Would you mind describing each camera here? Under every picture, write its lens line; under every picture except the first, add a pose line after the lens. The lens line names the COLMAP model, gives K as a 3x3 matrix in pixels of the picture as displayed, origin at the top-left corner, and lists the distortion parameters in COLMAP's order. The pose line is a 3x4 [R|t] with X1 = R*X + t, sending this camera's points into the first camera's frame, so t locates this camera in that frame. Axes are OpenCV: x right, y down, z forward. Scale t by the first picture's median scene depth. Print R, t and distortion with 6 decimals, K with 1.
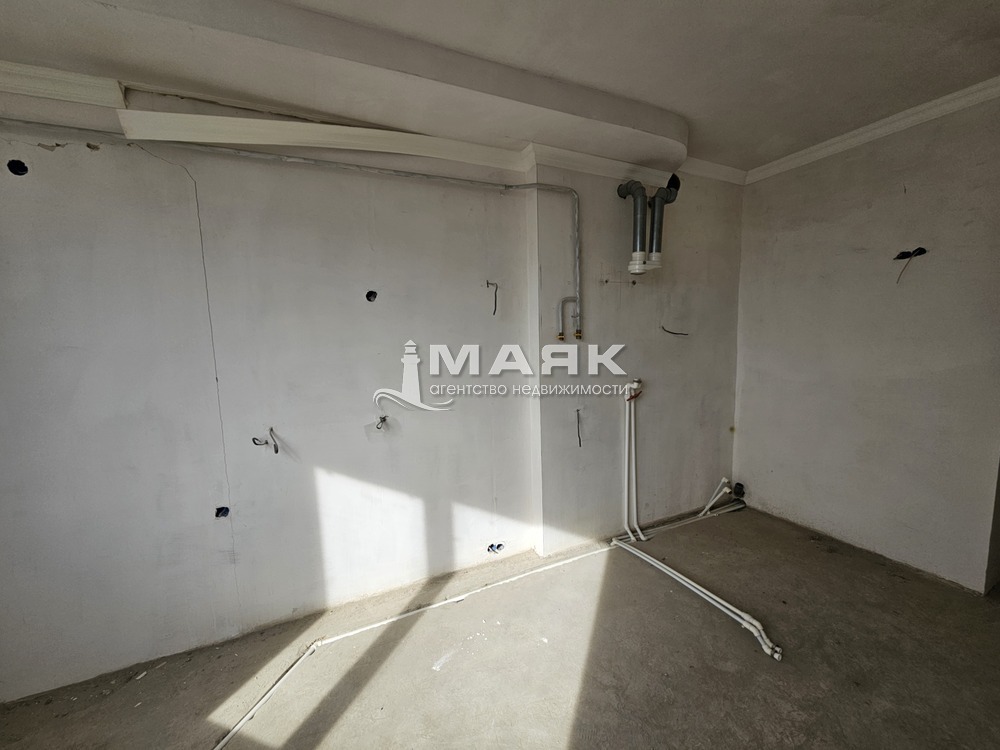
lens RADIAL K [[408.1, 0, 499.6], [0, 408.1, 378.5], [0, 0, 1]] dist [-0.004078, 0.000833]
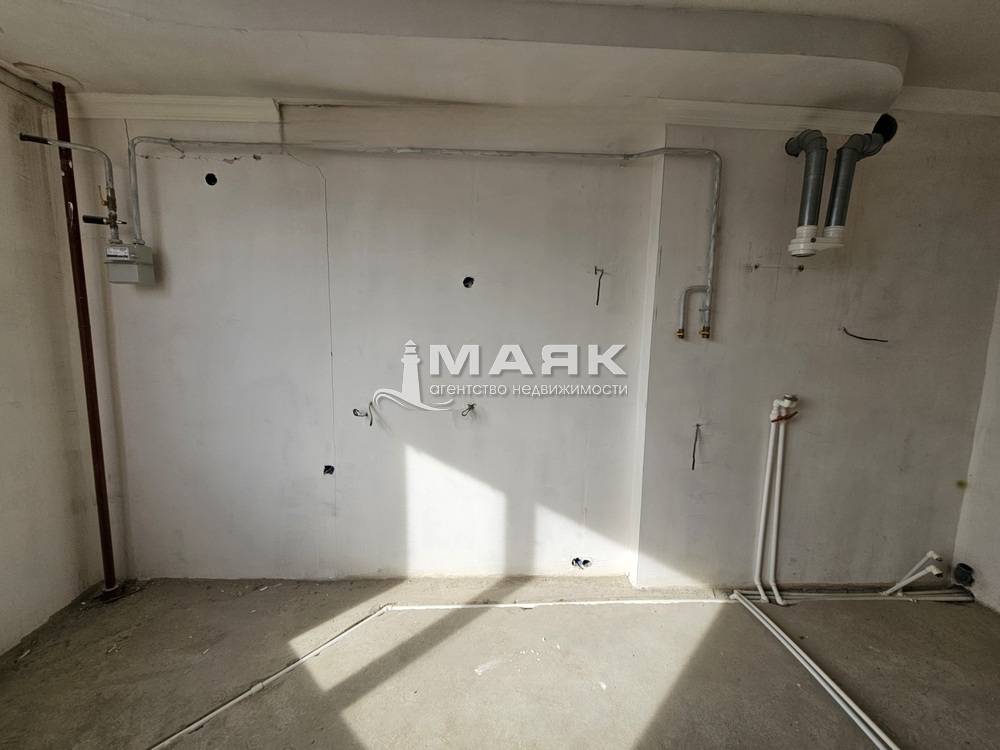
lens RADIAL K [[408.1, 0, 500.2], [0, 408.1, 378.2], [0, 0, 1]] dist [-0.004078, 0.000833]
pose [[0.918647, 0.096315, -0.383160, 0.144342], [-0.089640, 0.995349, 0.035285, -0.010361], [0.384776, 0.001932, 0.923008, 0.101399]]
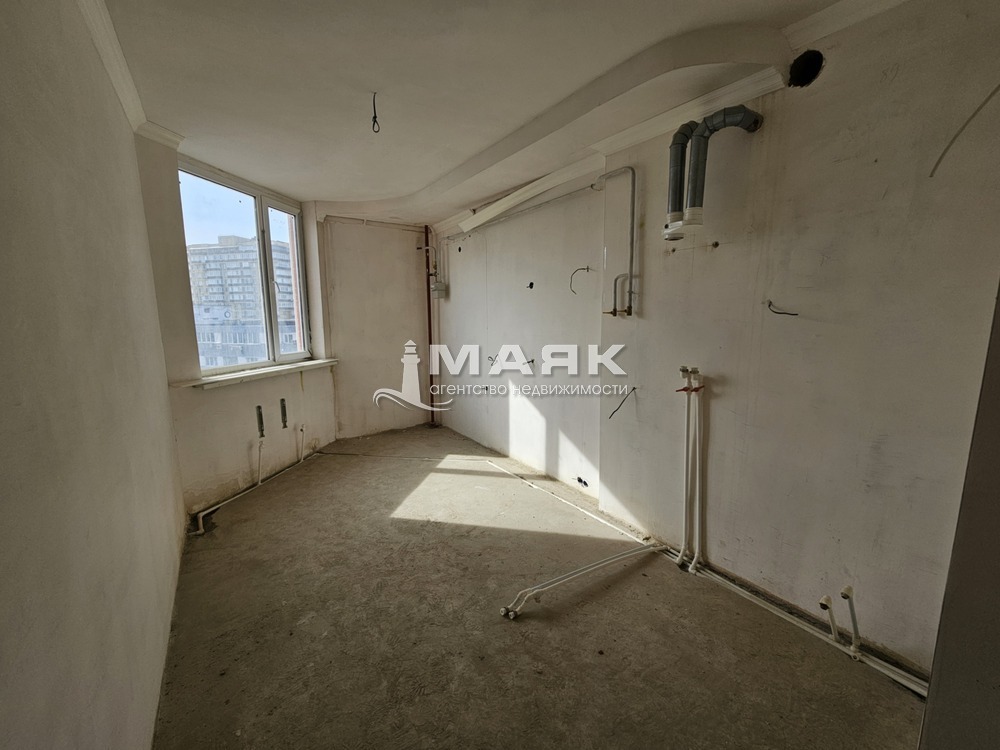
lens RADIAL K [[408.1, 0, 496.9], [0, 408.1, 378.2], [0, 0, 1]] dist [-0.004078, 0.000833]
pose [[0.146292, 0.178571, -0.972991, 1.214125], [-0.107232, 0.980639, 0.163852, -0.080214], [0.983412, 0.080366, 0.162608, 0.560663]]
